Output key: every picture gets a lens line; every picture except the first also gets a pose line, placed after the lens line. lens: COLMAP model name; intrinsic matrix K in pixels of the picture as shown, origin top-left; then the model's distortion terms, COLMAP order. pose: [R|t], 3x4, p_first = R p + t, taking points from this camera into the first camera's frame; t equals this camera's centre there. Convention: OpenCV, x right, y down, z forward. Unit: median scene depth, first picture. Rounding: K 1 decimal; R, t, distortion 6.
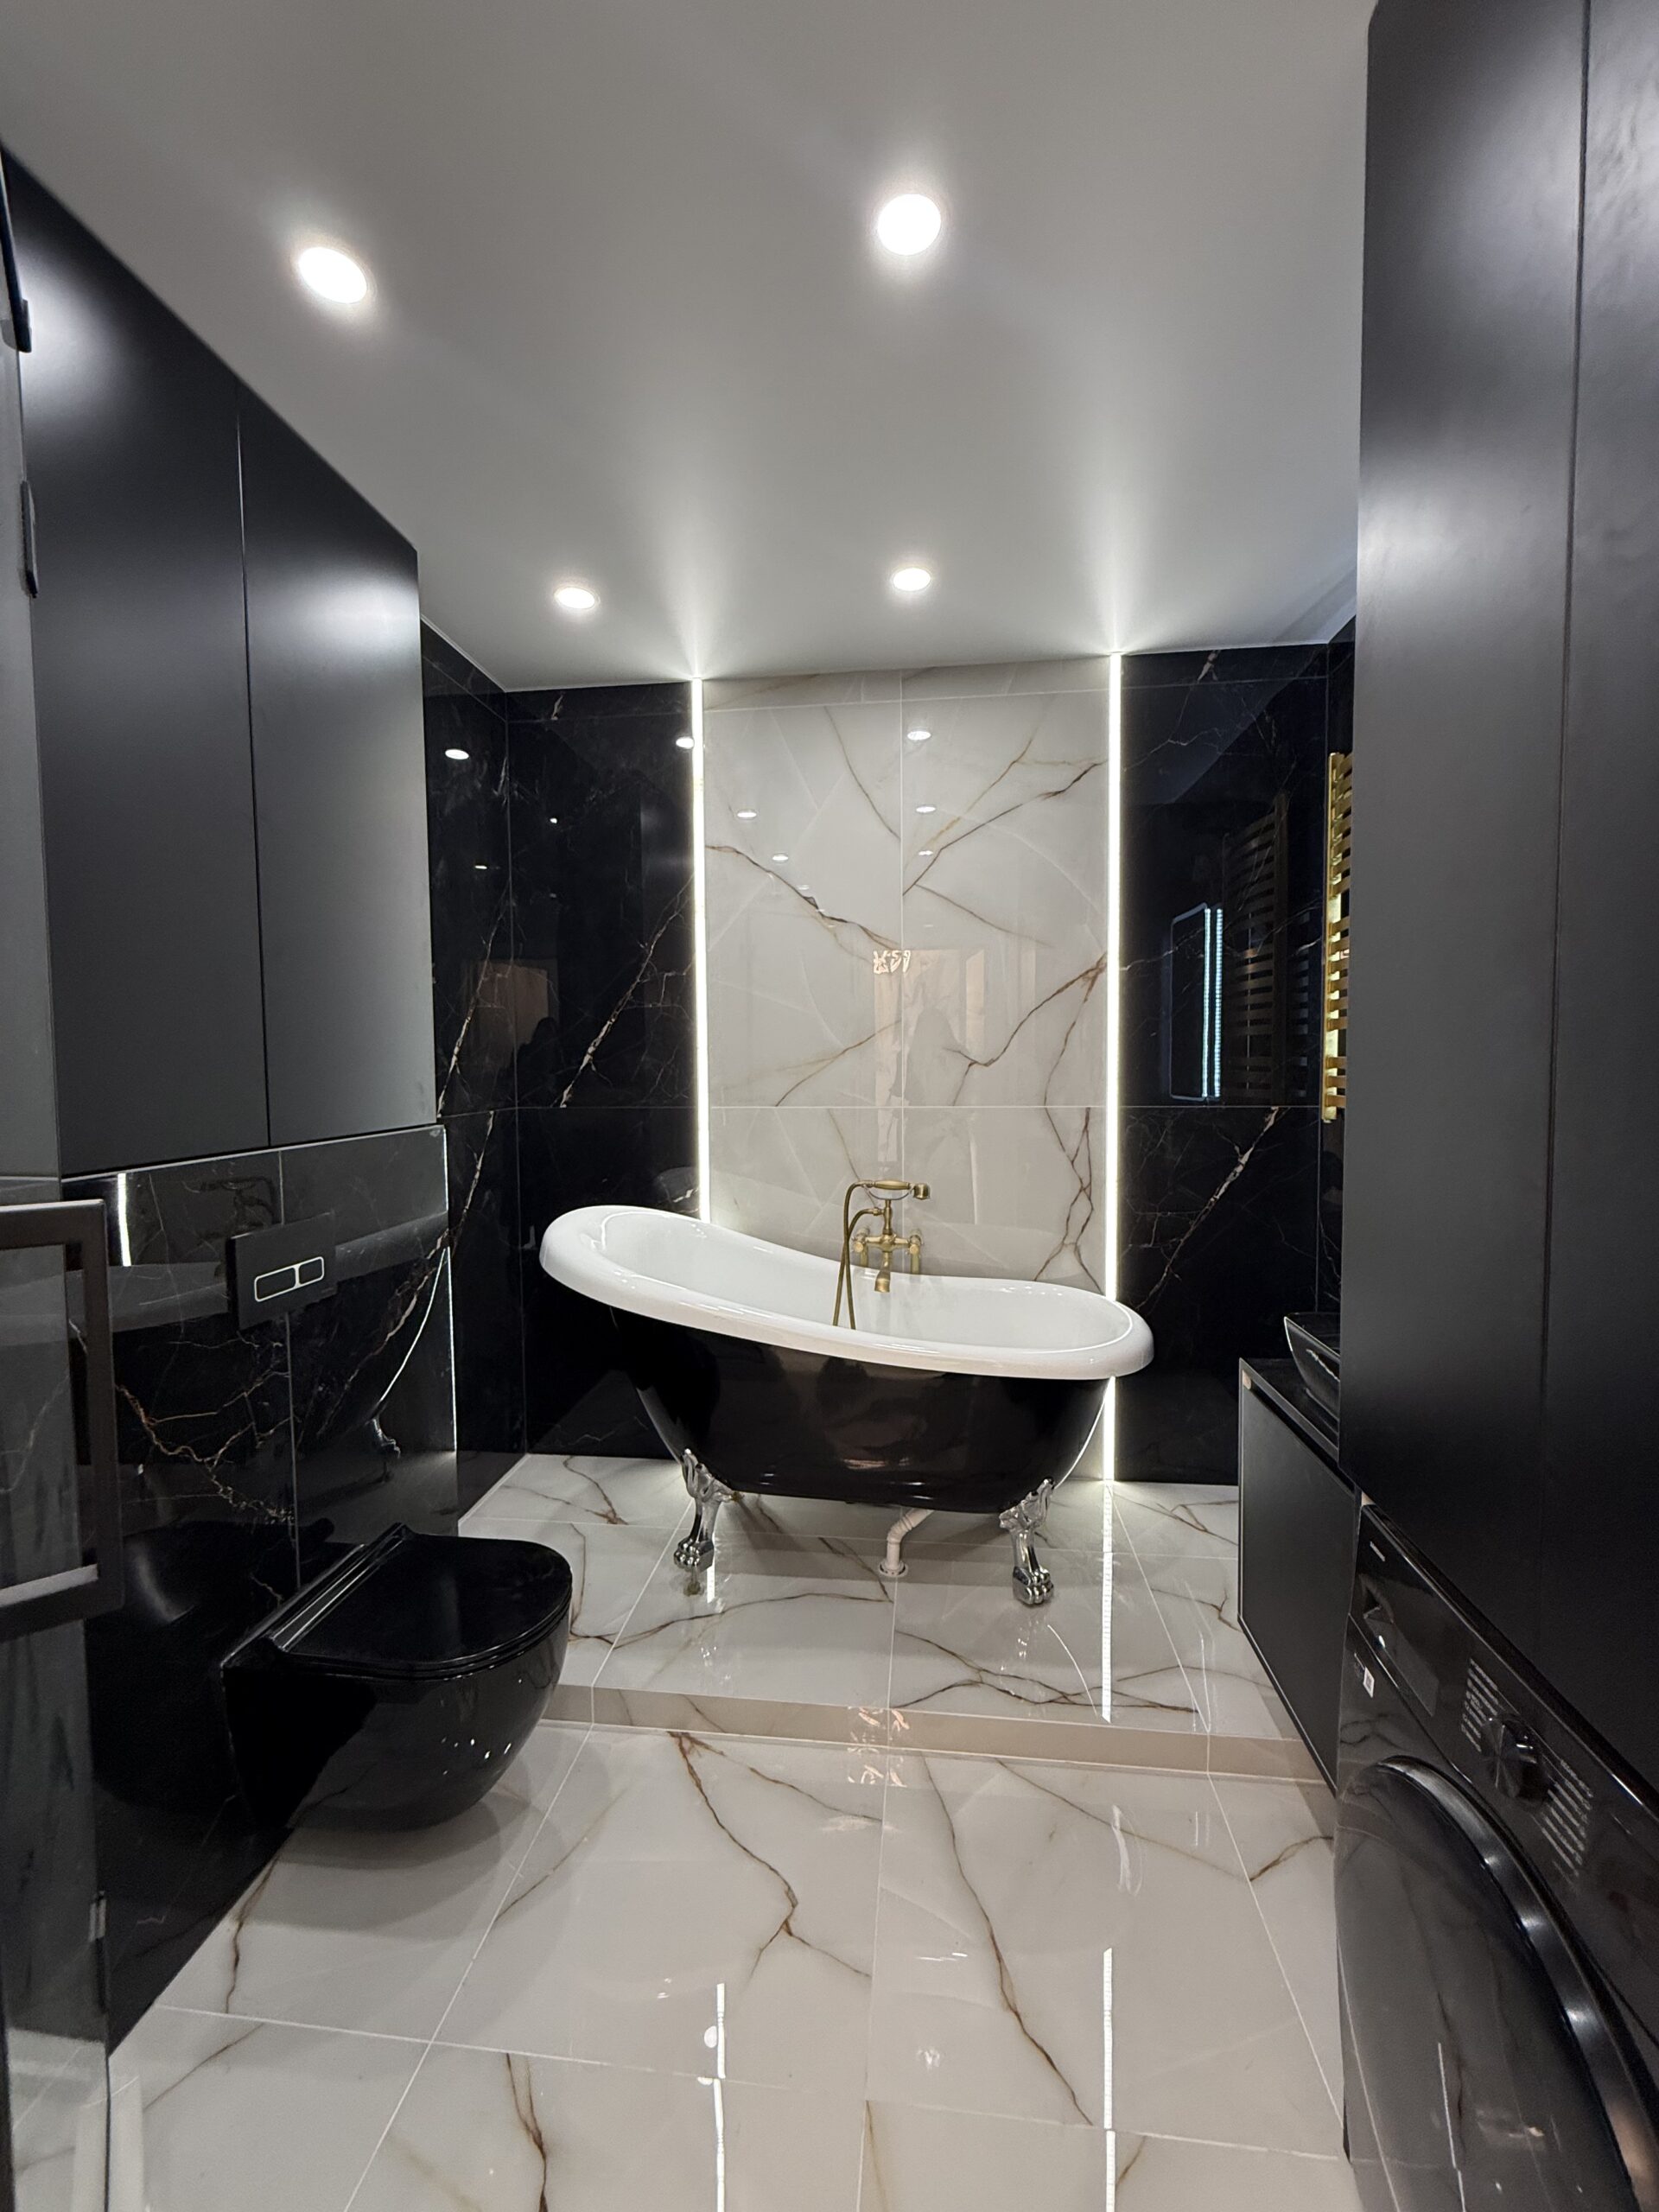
lens RADIAL K [[881.1, 0, 830.2], [0, 881.1, 1098.6], [0, 0, 1]] dist [0.000343, -0.000086]
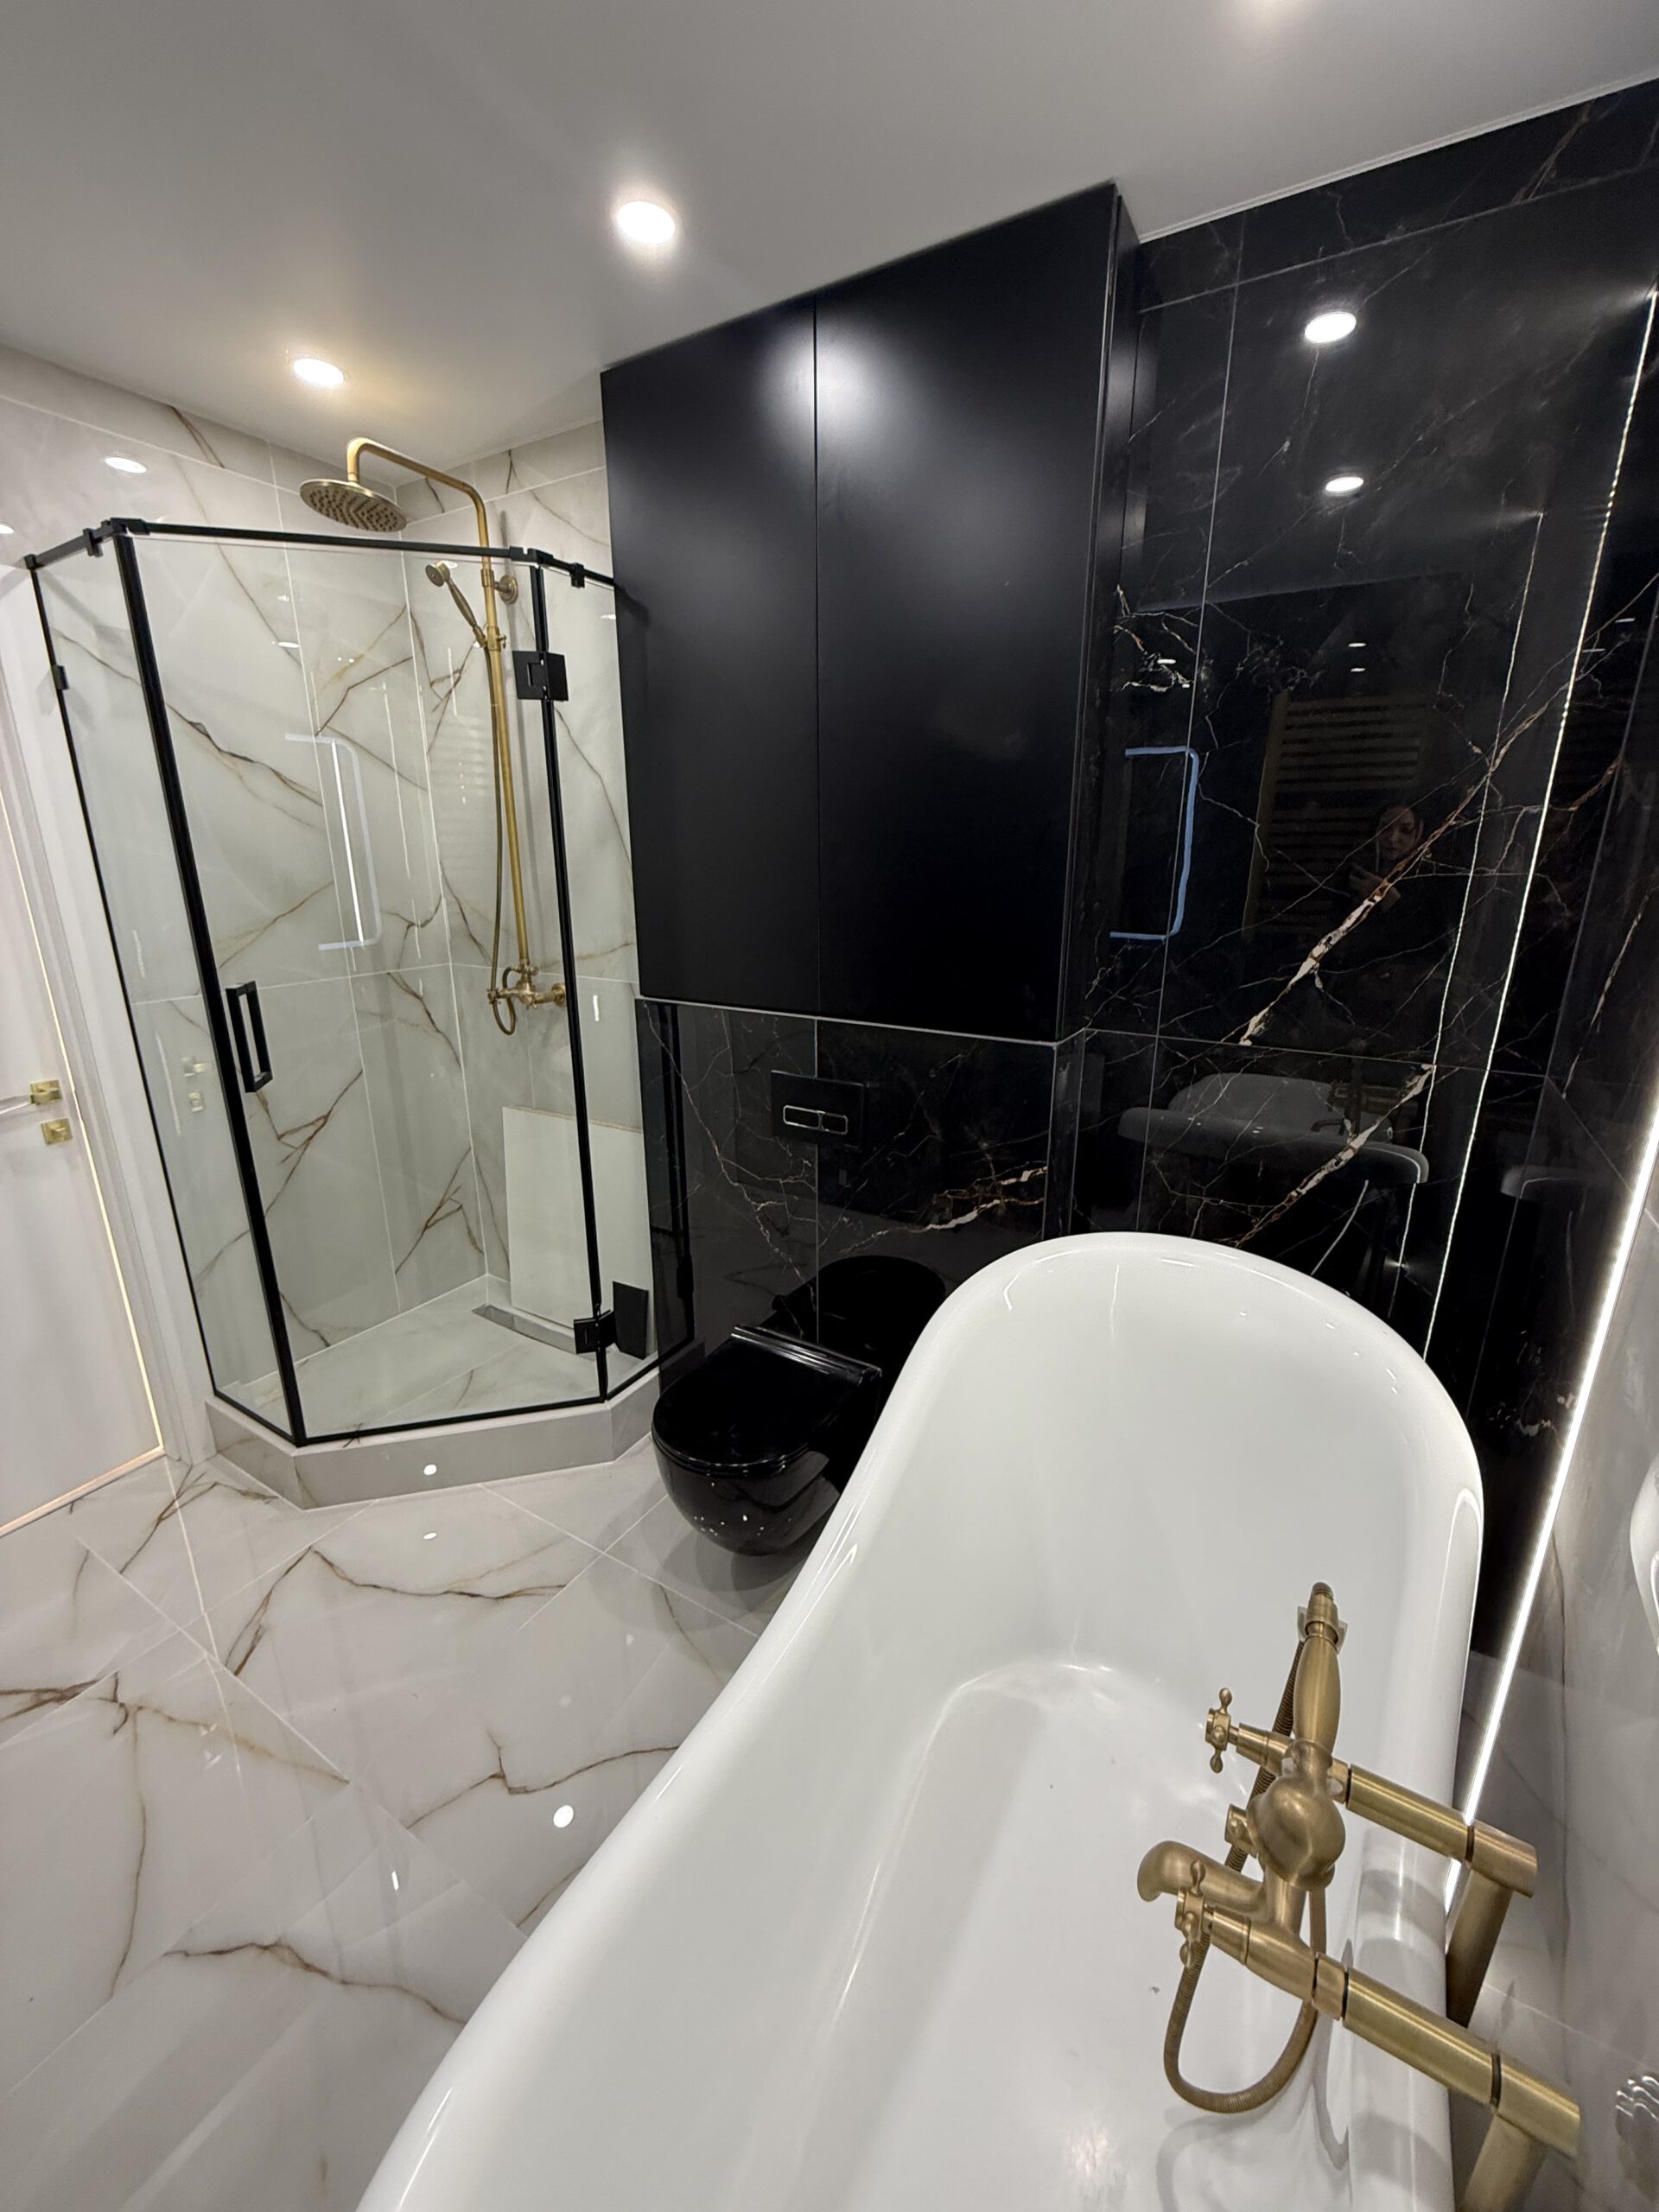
lens RADIAL K [[881.1, 0, 827.3], [0, 881.1, 1097.5], [0, 0, 1]] dist [0.000343, -0.000086]
pose [[-0.414334, 0.257408, -0.872965, 0.296982], [-0.039847, 0.953121, 0.299956, -0.129015], [0.909252, 0.159067, -0.384654, 0.933230]]
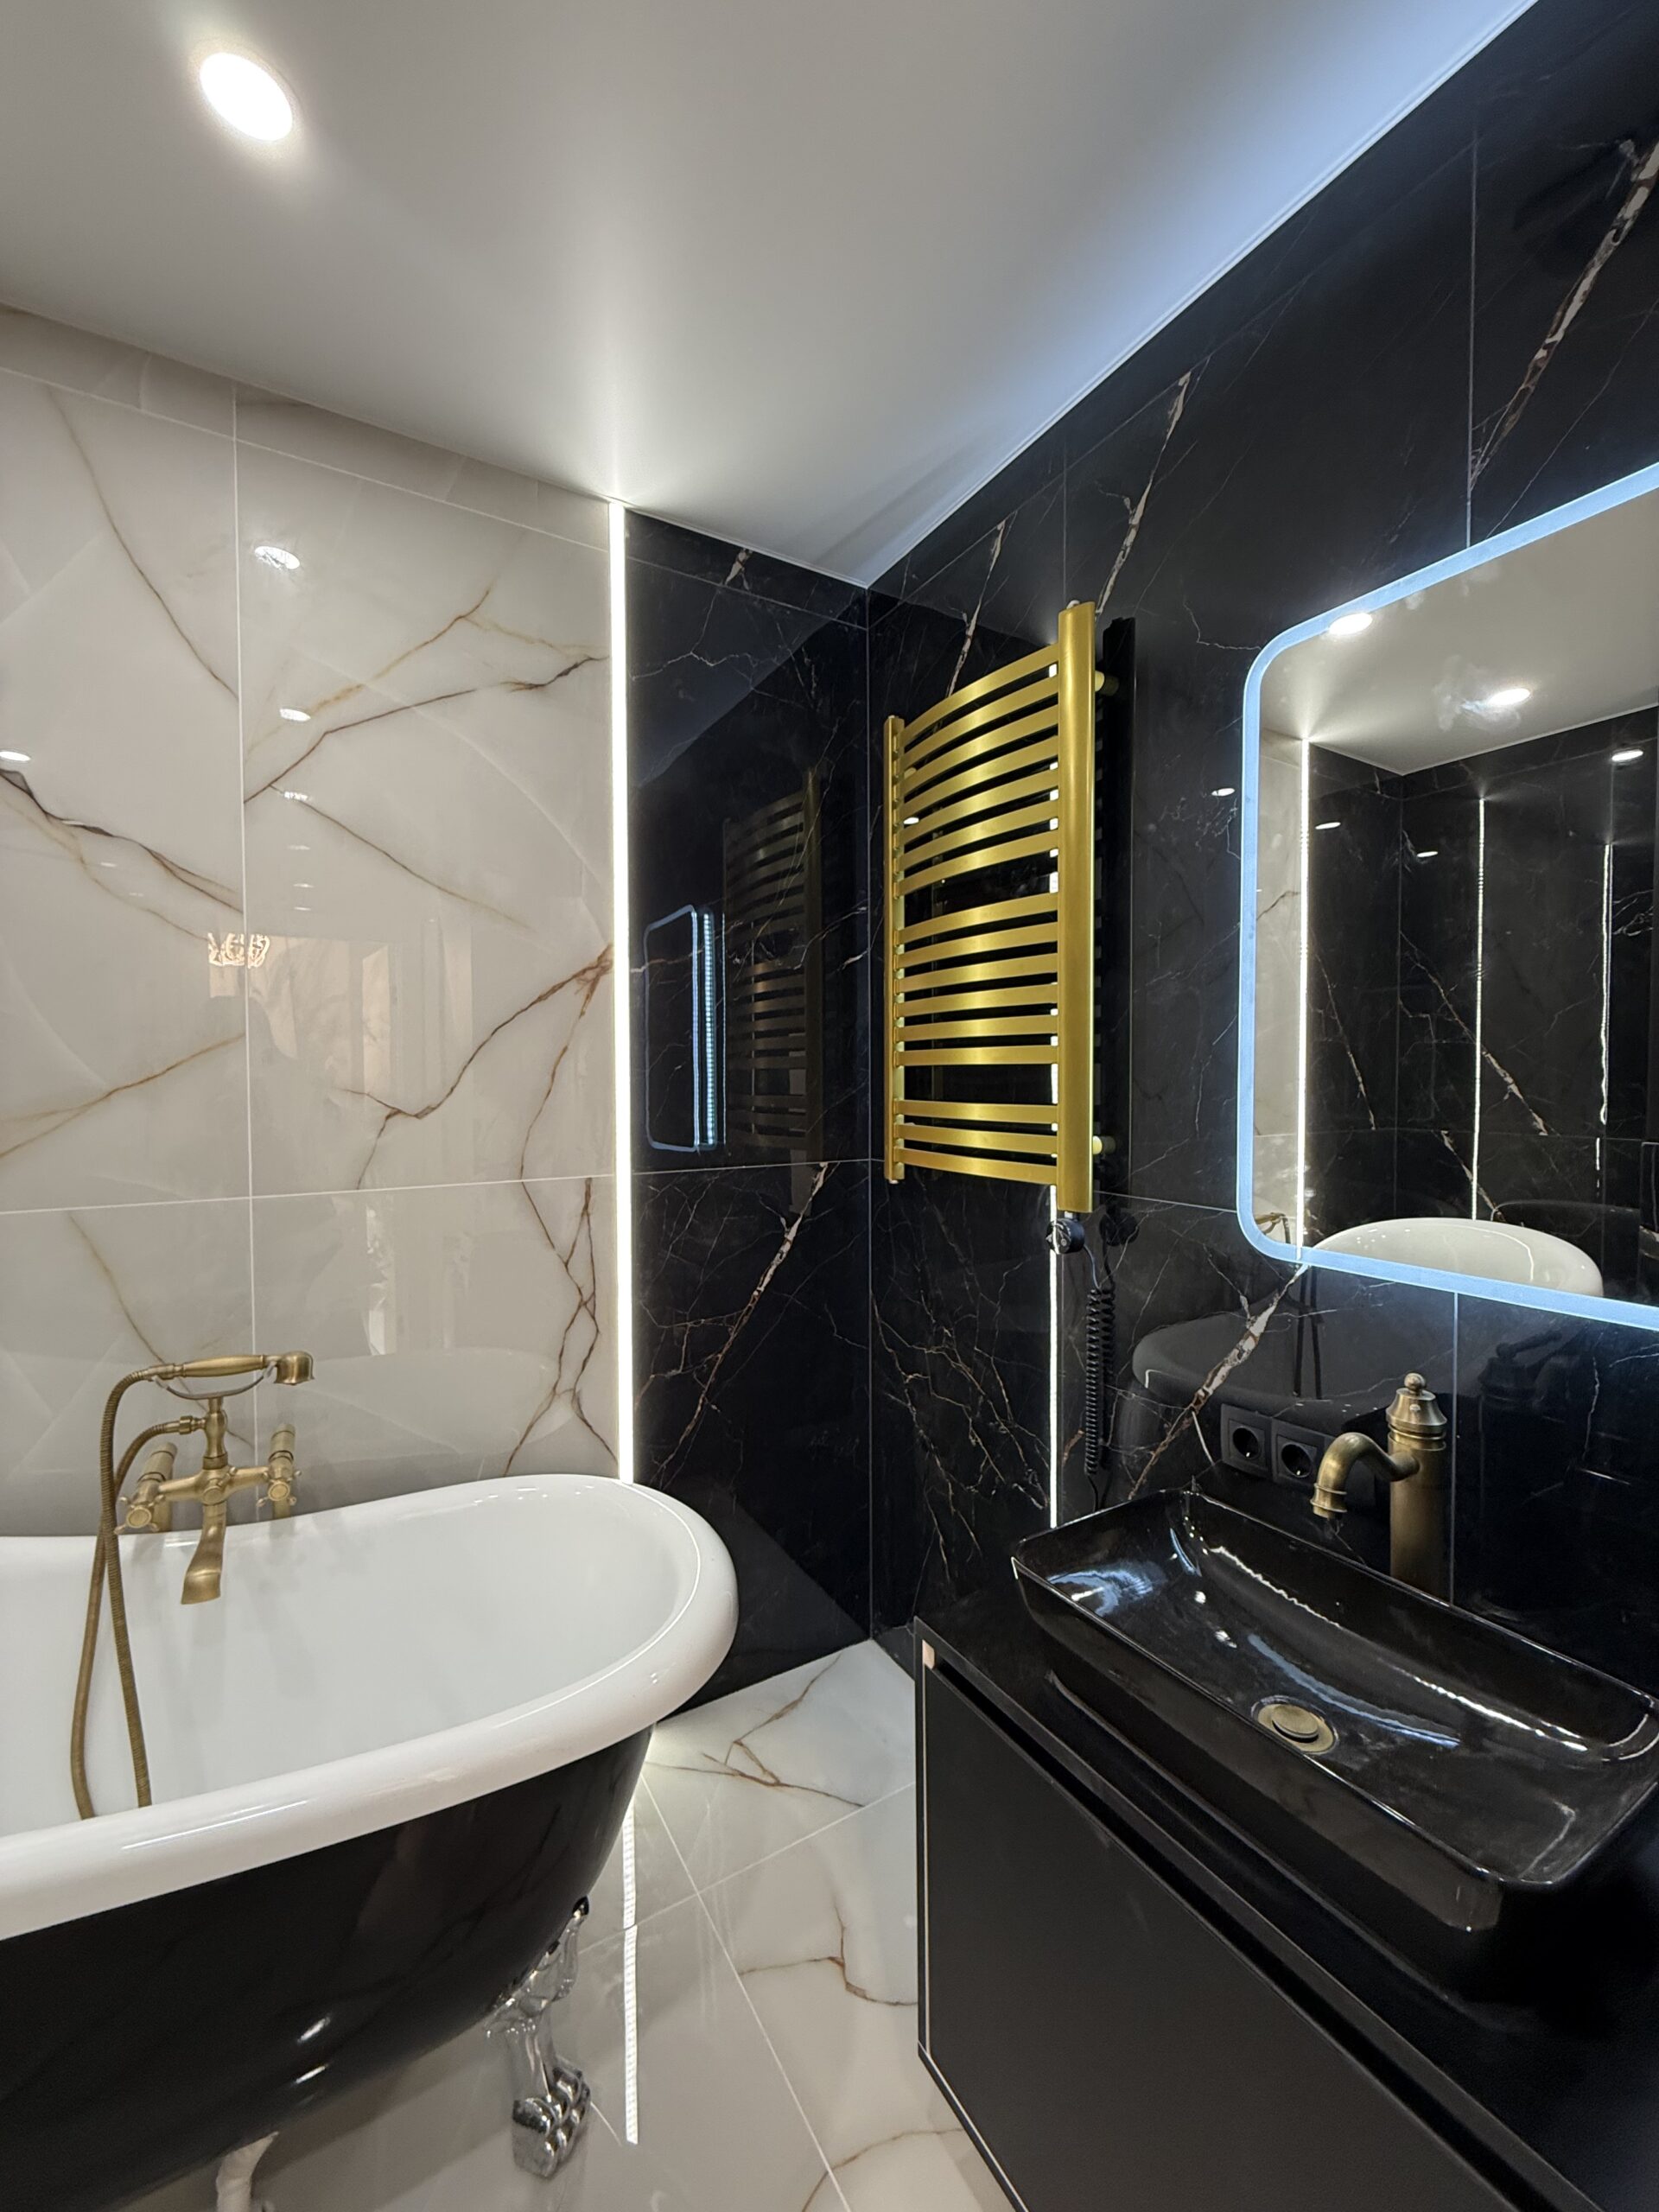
lens RADIAL K [[881.1, 0, 829.4], [0, 881.1, 1097.9], [0, 0, 1]] dist [0.000343, -0.000086]
pose [[0.796328, -0.010428, 0.604775, 0.041921], [0.026119, 0.999512, -0.017158, -0.034979], [-0.604301, 0.029459, 0.796212, 0.386641]]
